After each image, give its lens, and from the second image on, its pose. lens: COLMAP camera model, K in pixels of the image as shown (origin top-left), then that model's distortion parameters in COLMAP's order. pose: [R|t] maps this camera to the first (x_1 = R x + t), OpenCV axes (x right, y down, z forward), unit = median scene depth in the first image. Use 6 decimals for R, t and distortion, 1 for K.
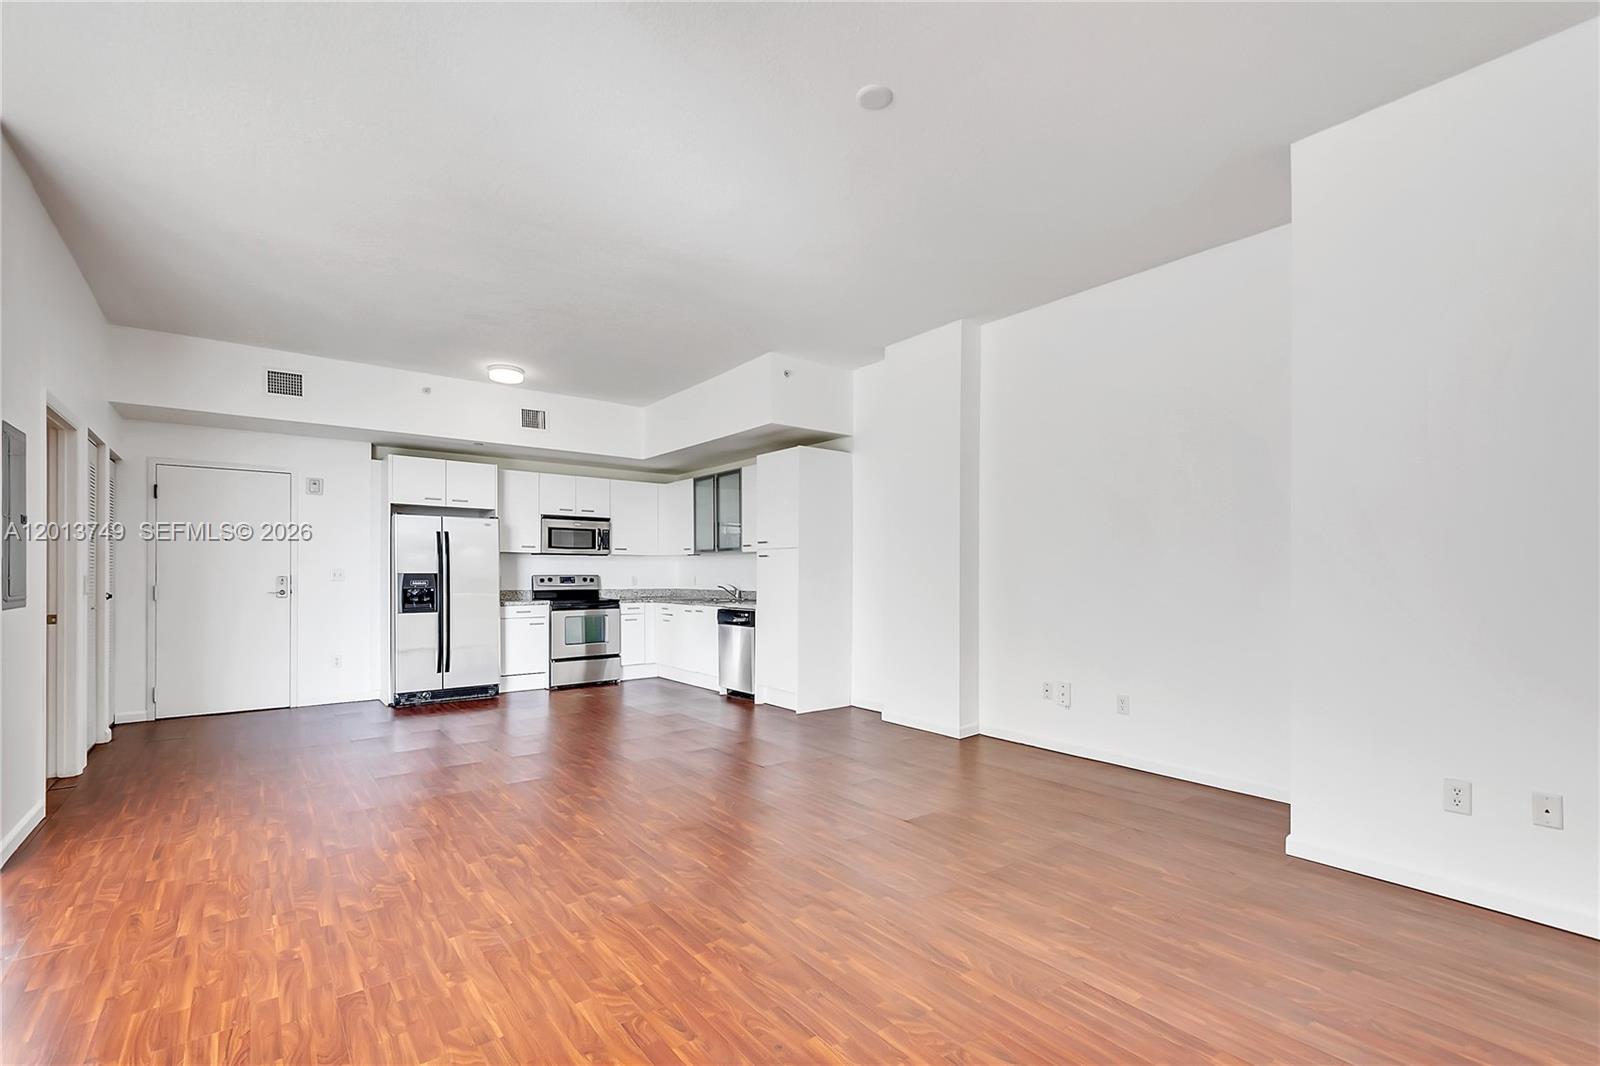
lens RADIAL K [[727.2, 0, 804.0], [0, 727.2, 572.3], [0, 0, 1]] dist [0.007782, 0.000168]
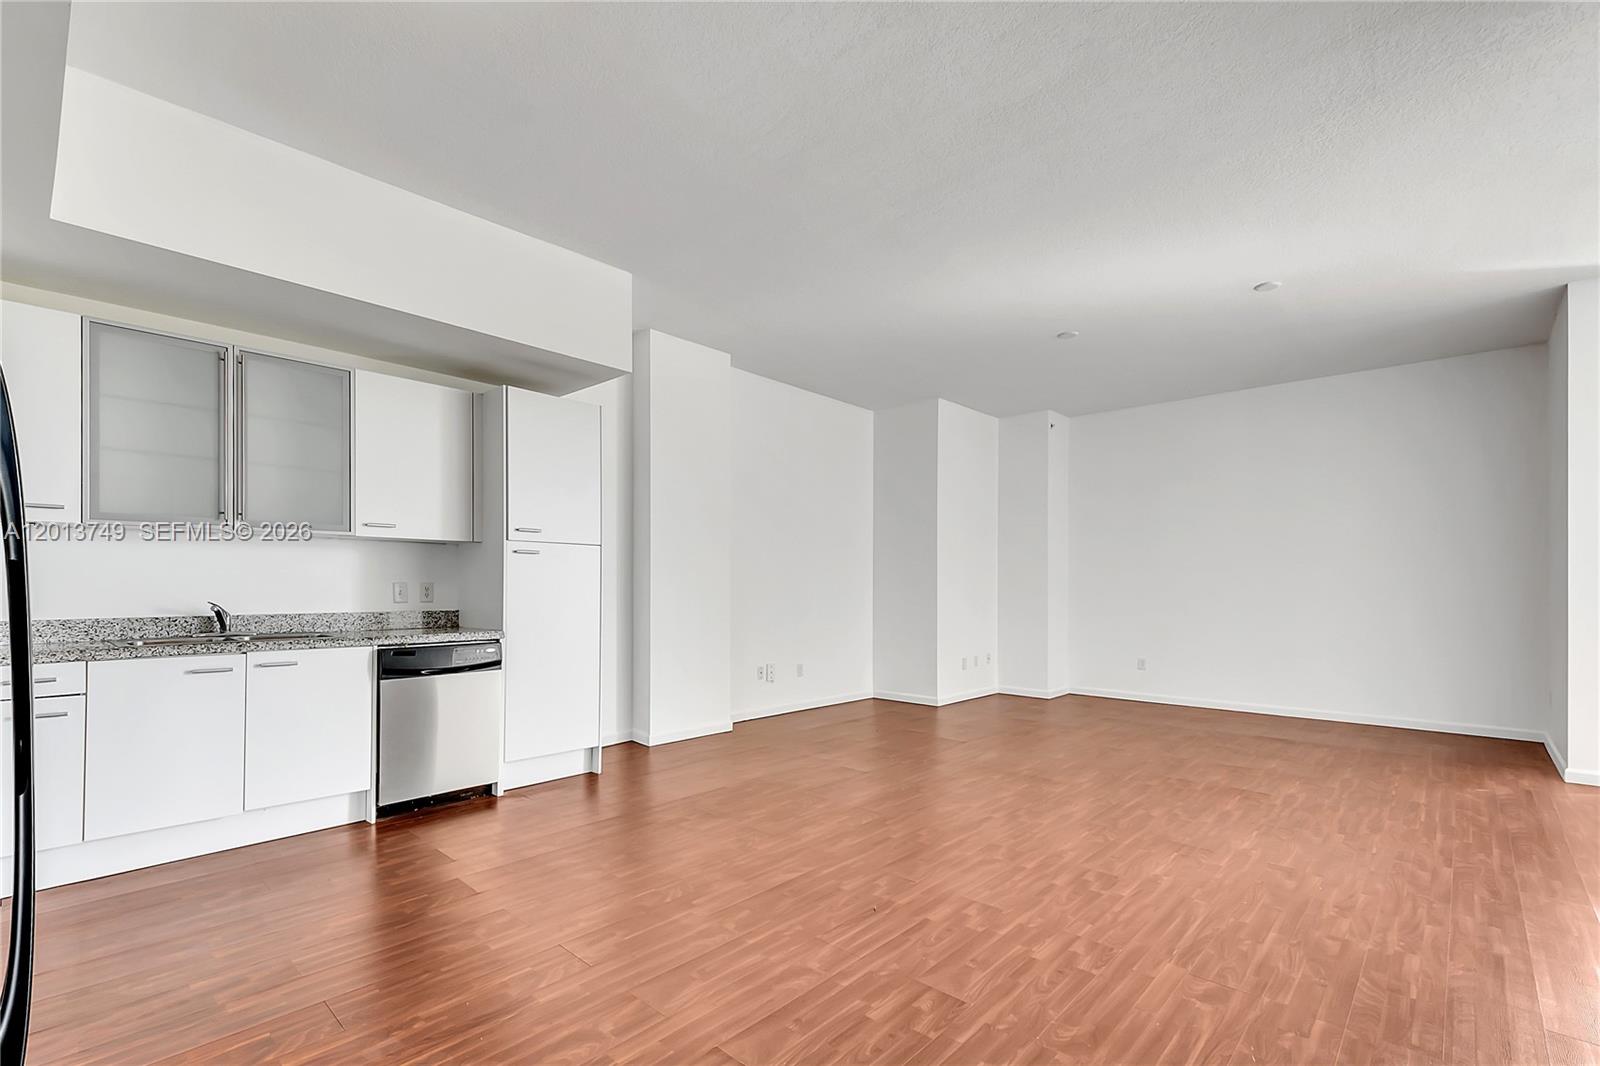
lens RADIAL K [[716.7, 0, 799.1], [0, 716.7, 579.7], [0, 0, 1]] dist [0.004443, -0.000537]
pose [[-0.170303, 0.006536, 0.985370, -0.654958], [-0.006710, 0.999947, -0.007793, 0.004249], [-0.985369, -0.007939, -0.170250, 0.805900]]
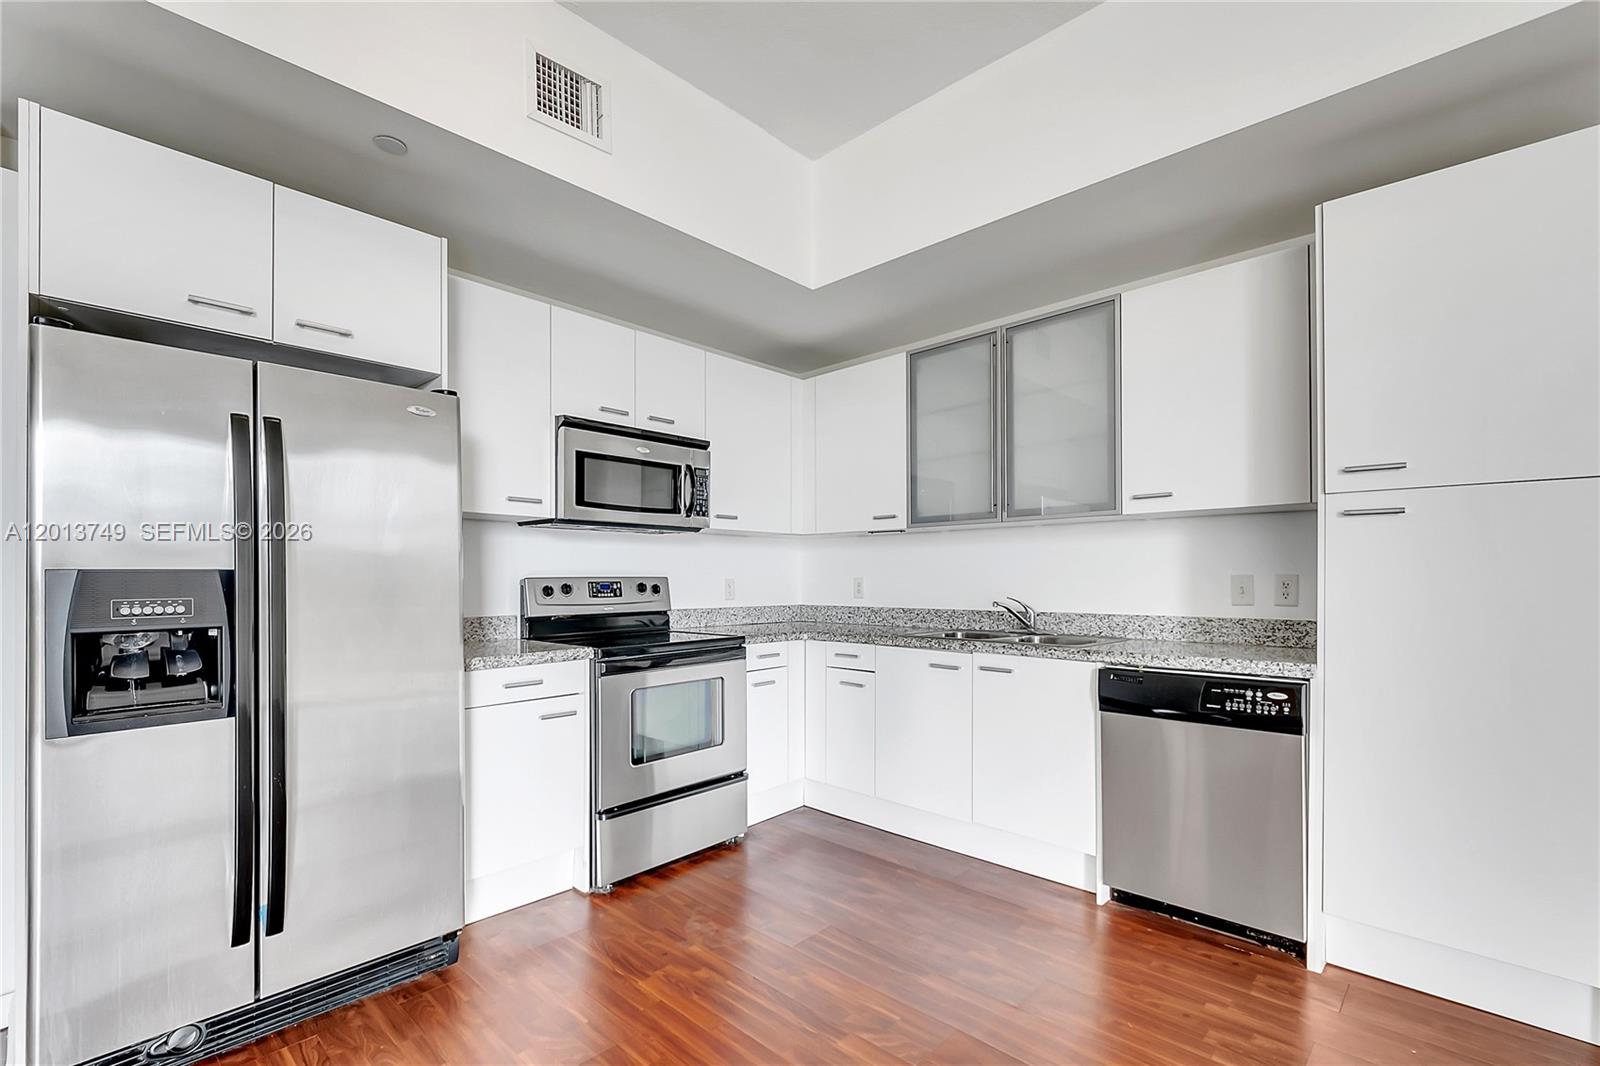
lens RADIAL K [[716.7, 0, 799.1], [0, 716.7, 579.7], [0, 0, 1]] dist [0.004443, -0.000537]
pose [[0.988505, -0.003101, 0.151159, -0.322508], [0.002500, 0.999988, 0.004164, 0.004357], [-0.151170, -0.003738, 0.988501, 0.675442]]
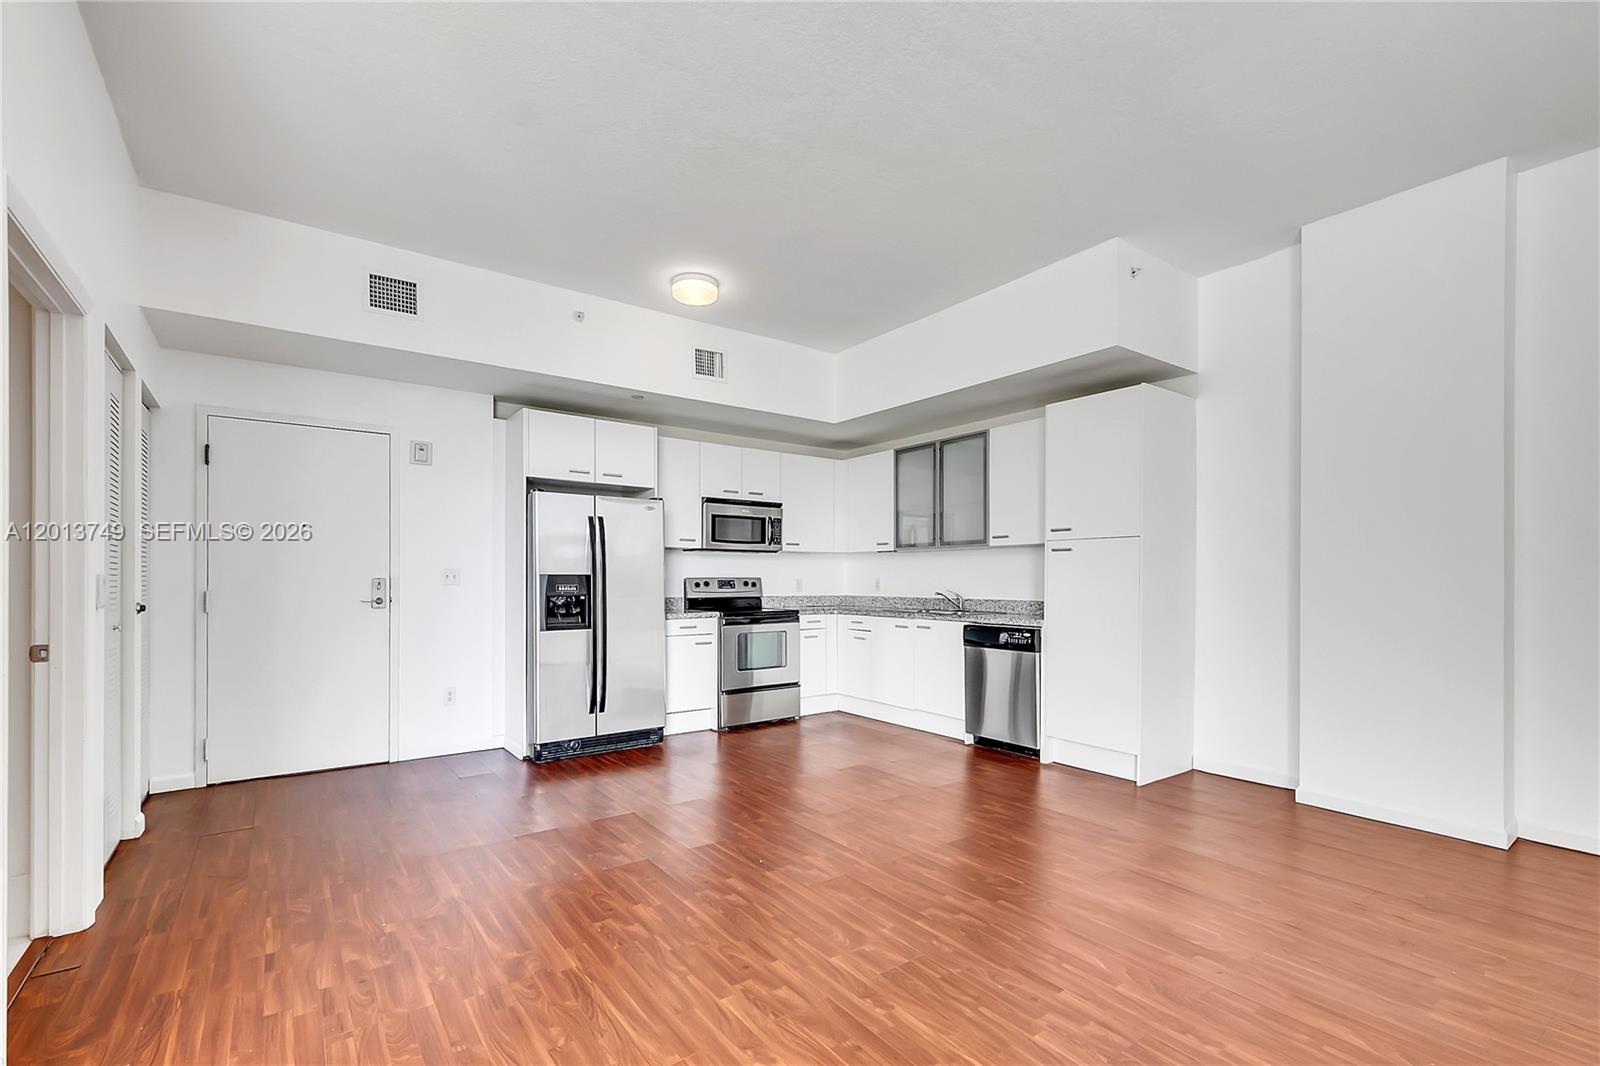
lens RADIAL K [[716.7, 0, 799.1], [0, 716.7, 579.7], [0, 0, 1]] dist [0.004443, -0.000537]
pose [[0.999751, 0.001786, -0.022237, -0.269015], [-0.001685, 0.999988, 0.004588, 0.002628], [0.022245, -0.004550, 0.999742, 0.287552]]
